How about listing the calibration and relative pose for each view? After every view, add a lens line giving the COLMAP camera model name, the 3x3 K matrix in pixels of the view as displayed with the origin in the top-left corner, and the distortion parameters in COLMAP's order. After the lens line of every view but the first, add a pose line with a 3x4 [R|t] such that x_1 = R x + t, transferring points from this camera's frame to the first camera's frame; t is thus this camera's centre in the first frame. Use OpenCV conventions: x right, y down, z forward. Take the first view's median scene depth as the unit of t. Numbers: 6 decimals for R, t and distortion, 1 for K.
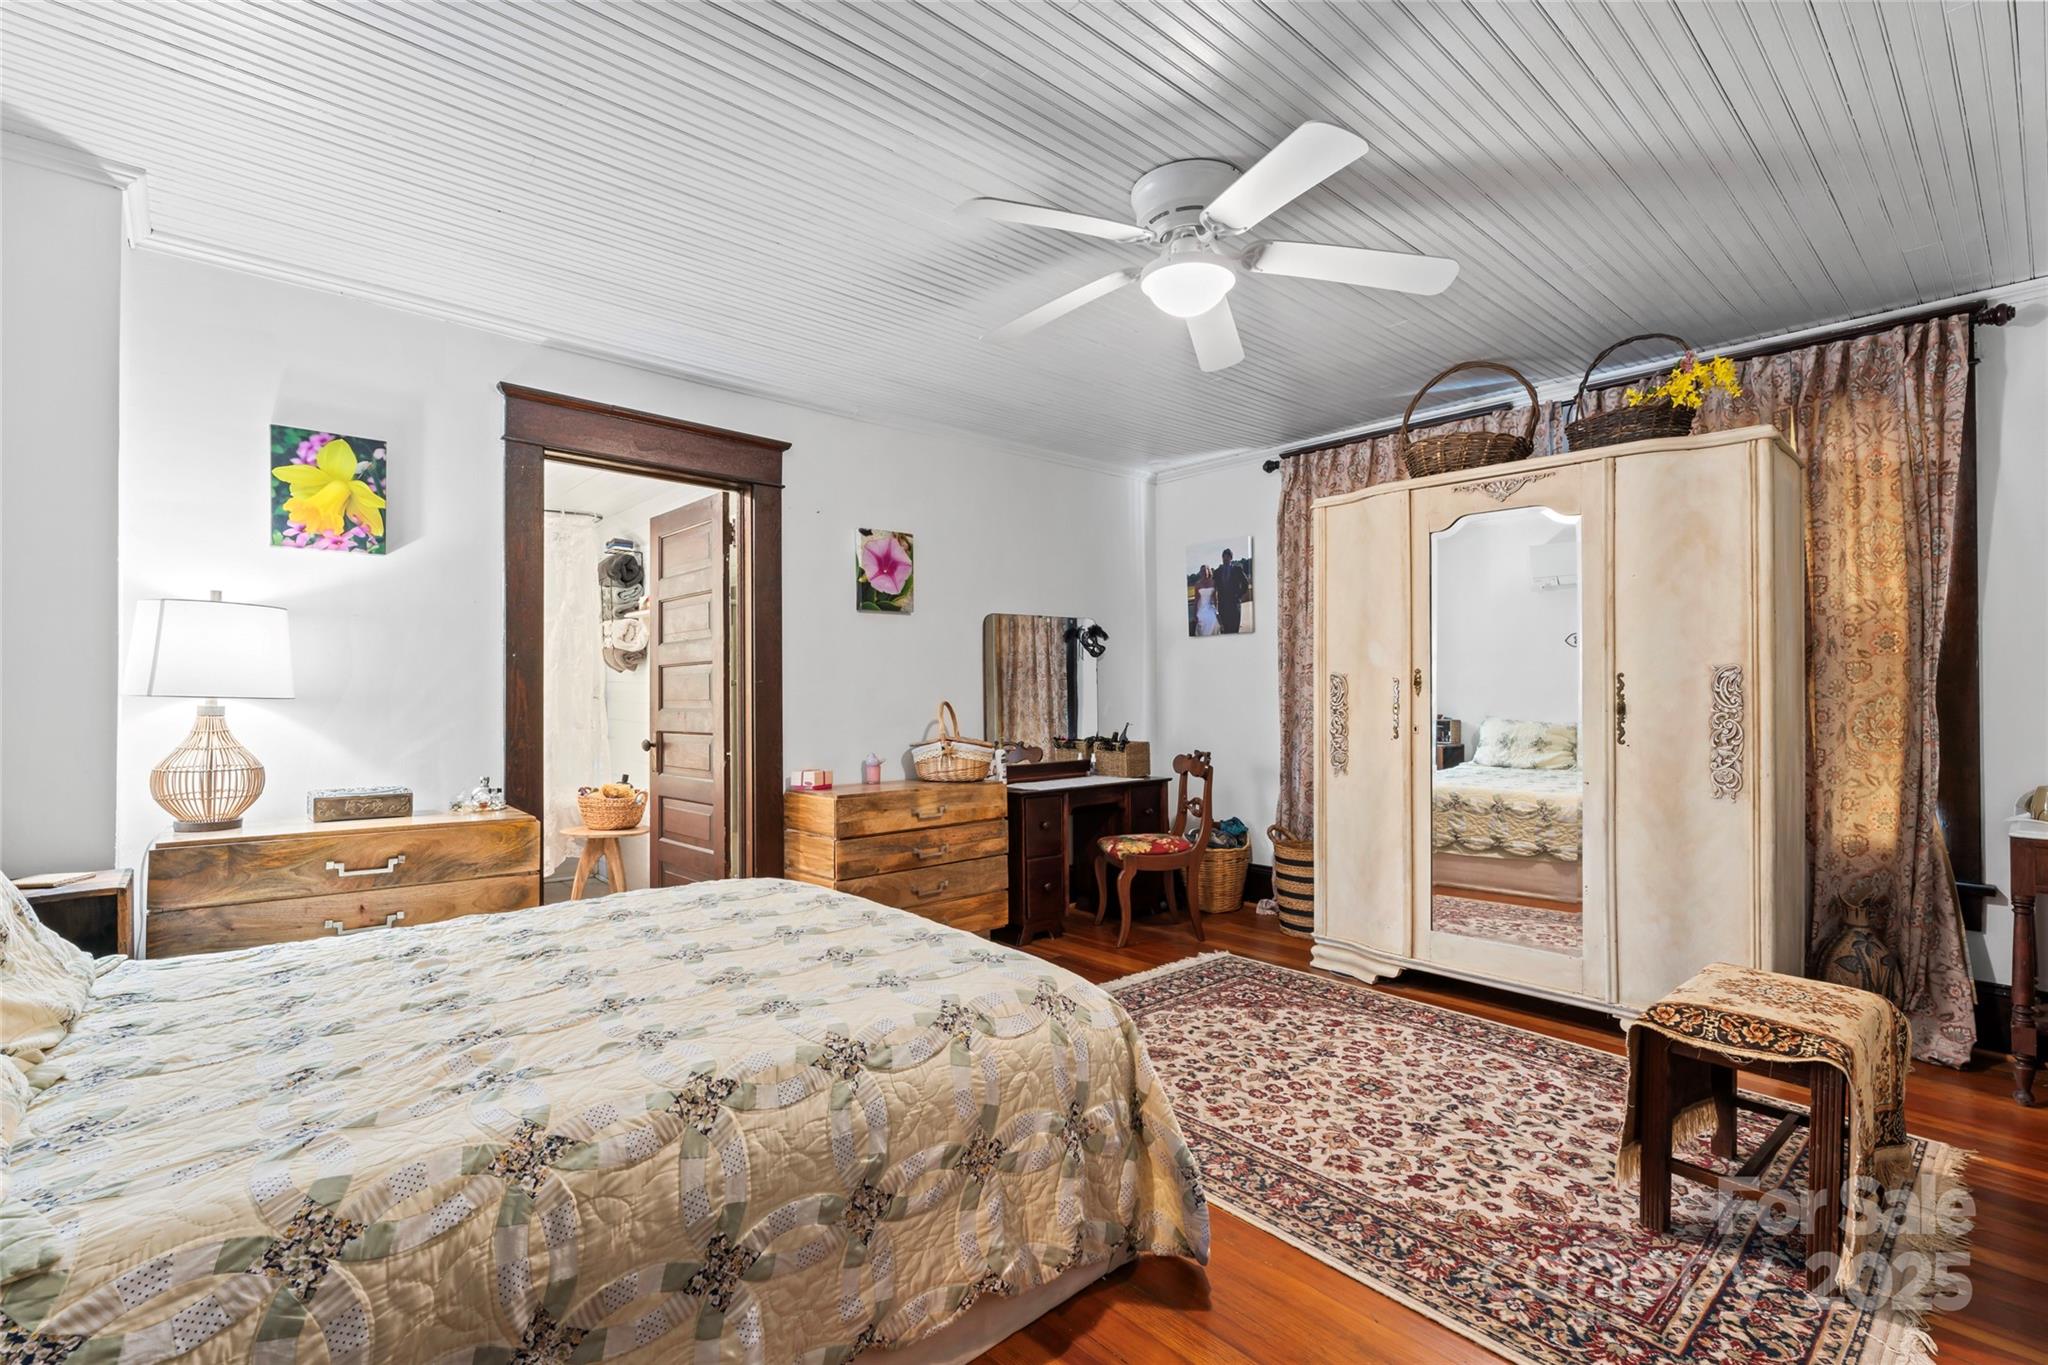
lens RADIAL K [[924.0, 0, 1017.3], [0, 924.0, 689.4], [0, 0, 1]] dist [0.001692, -0.000251]
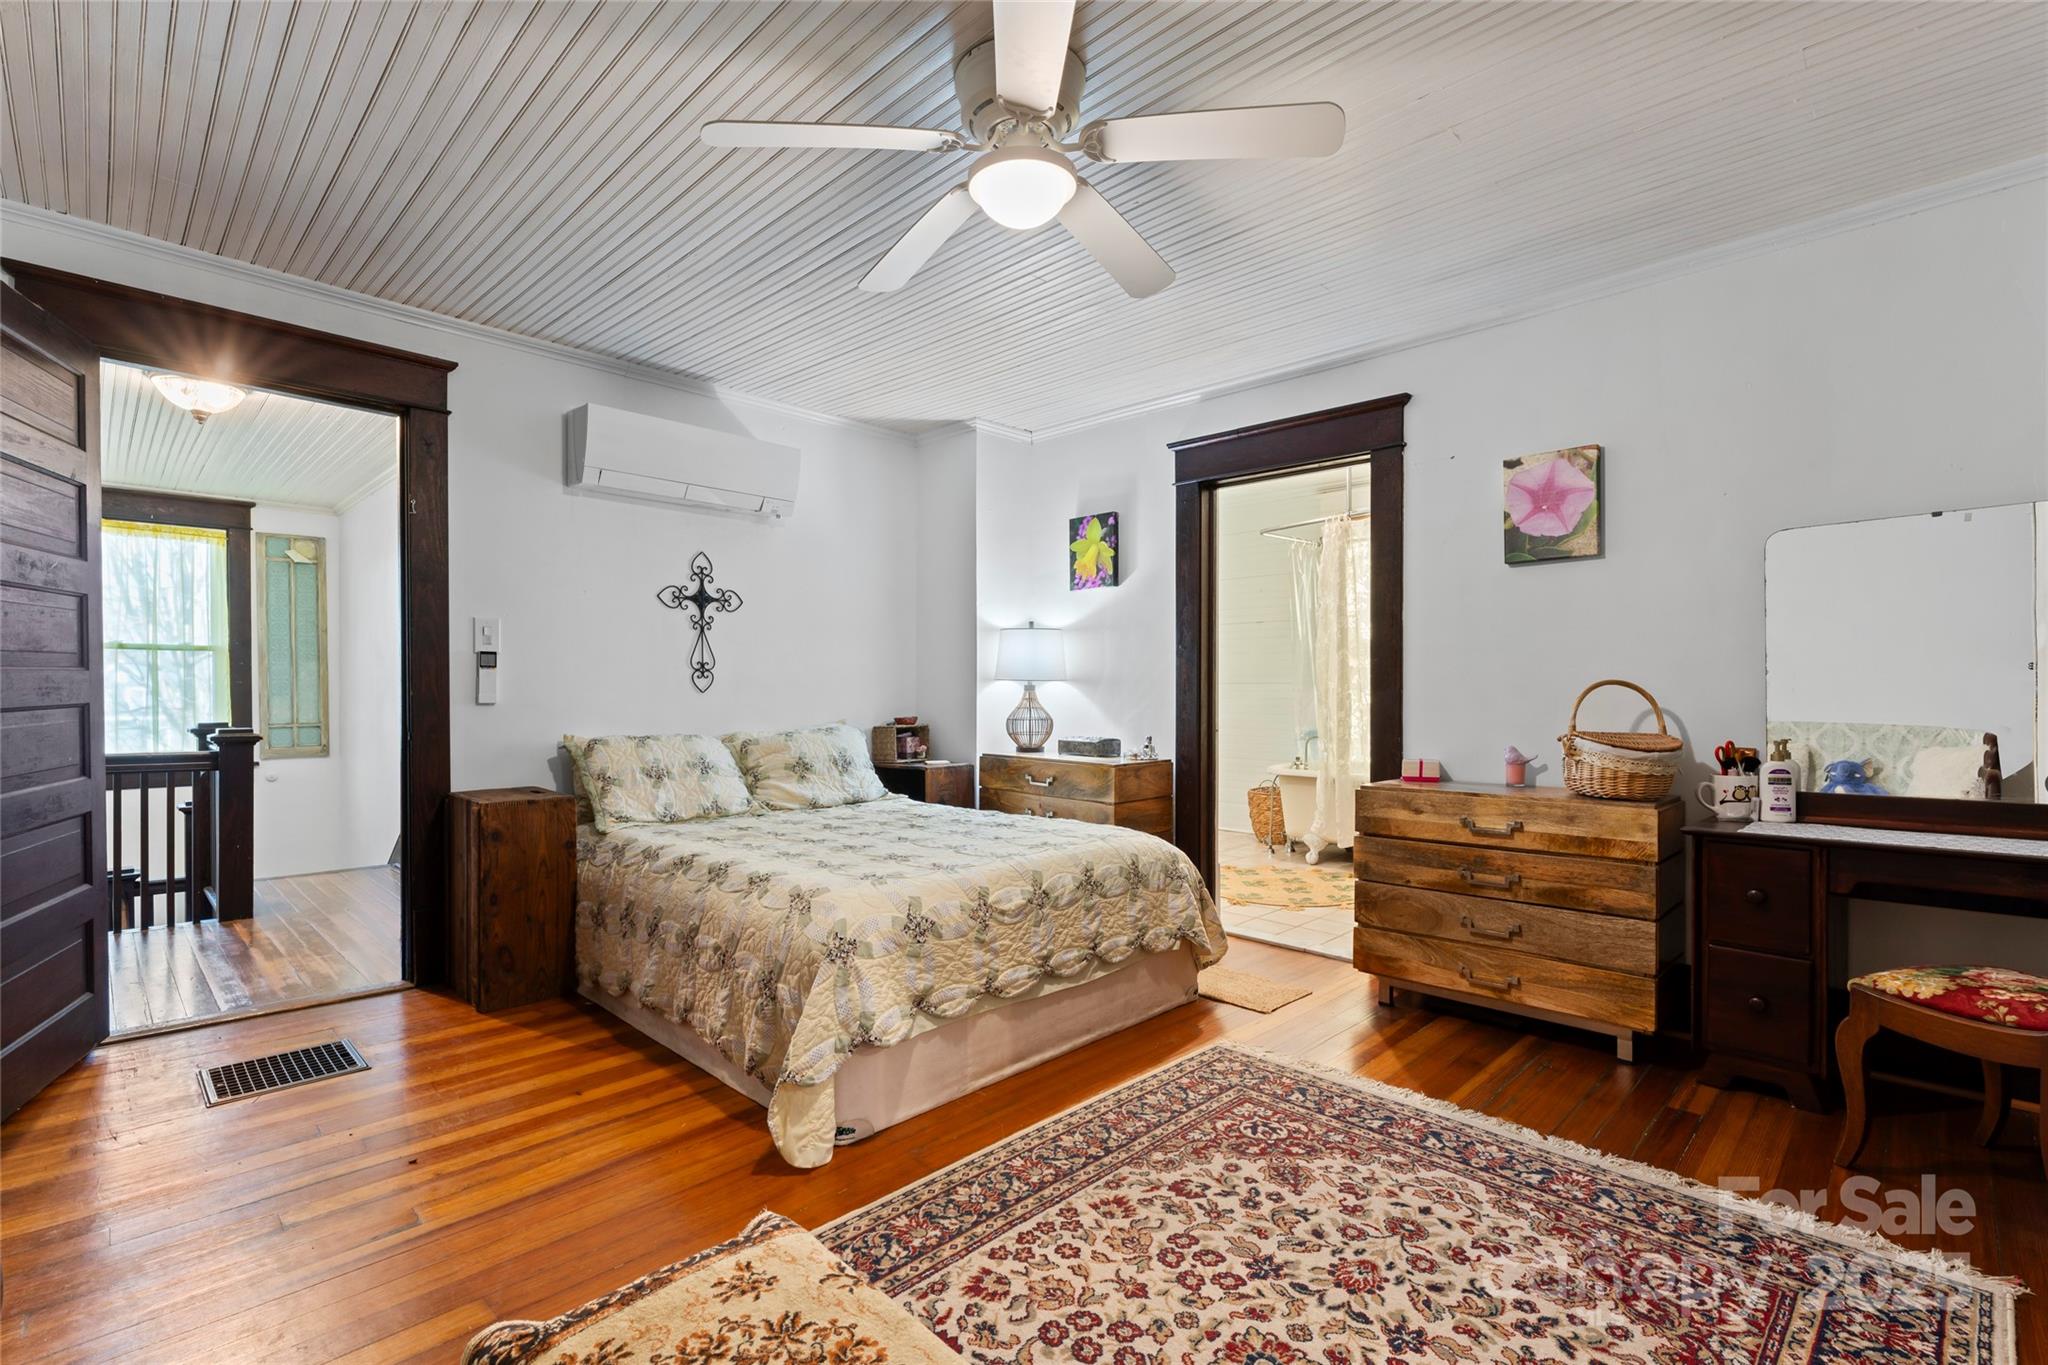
lens RADIAL K [[924.0, 0, 1011.4], [0, 924.0, 696.8], [0, 0, 1]] dist [0.001692, -0.000251]
pose [[0.057467, 0.010720, -0.998290, 0.931084], [0.010456, 0.999881, 0.011339, 0.020901], [0.998293, -0.011090, 0.057348, 0.828841]]
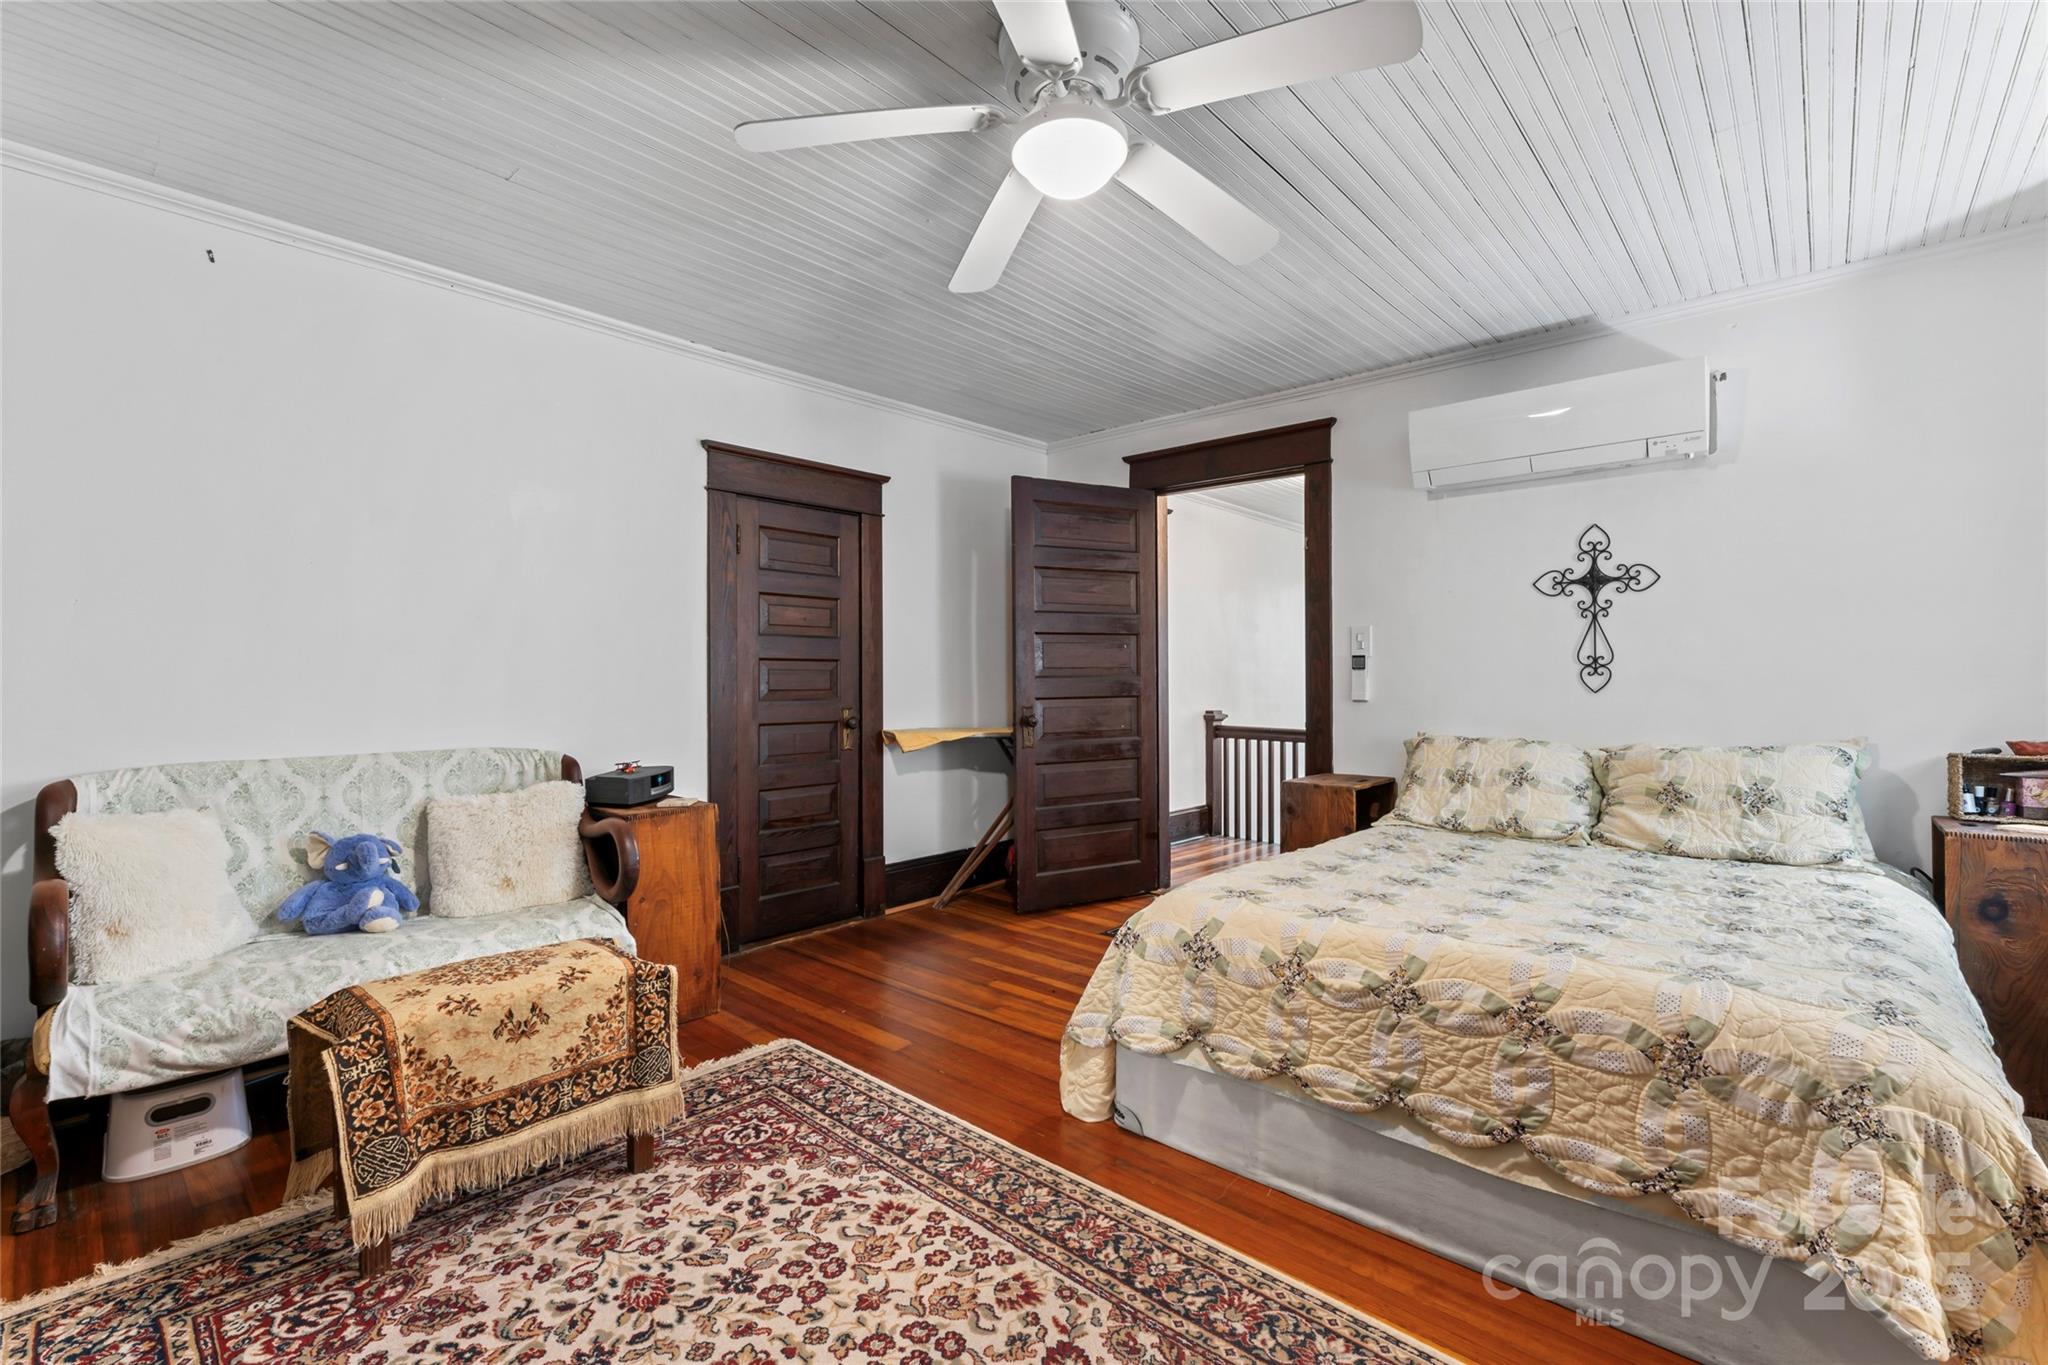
lens RADIAL K [[892.3, 0, 1028.1], [0, 892.3, 675.1], [0, 0, 1]] dist [-0.001673, -0.000200]
pose [[-0.993481, -0.000892, -0.113993, 0.273246], [0.001503, 0.999780, -0.020921, 0.026494], [0.113986, -0.020956, -0.993261, 1.559000]]
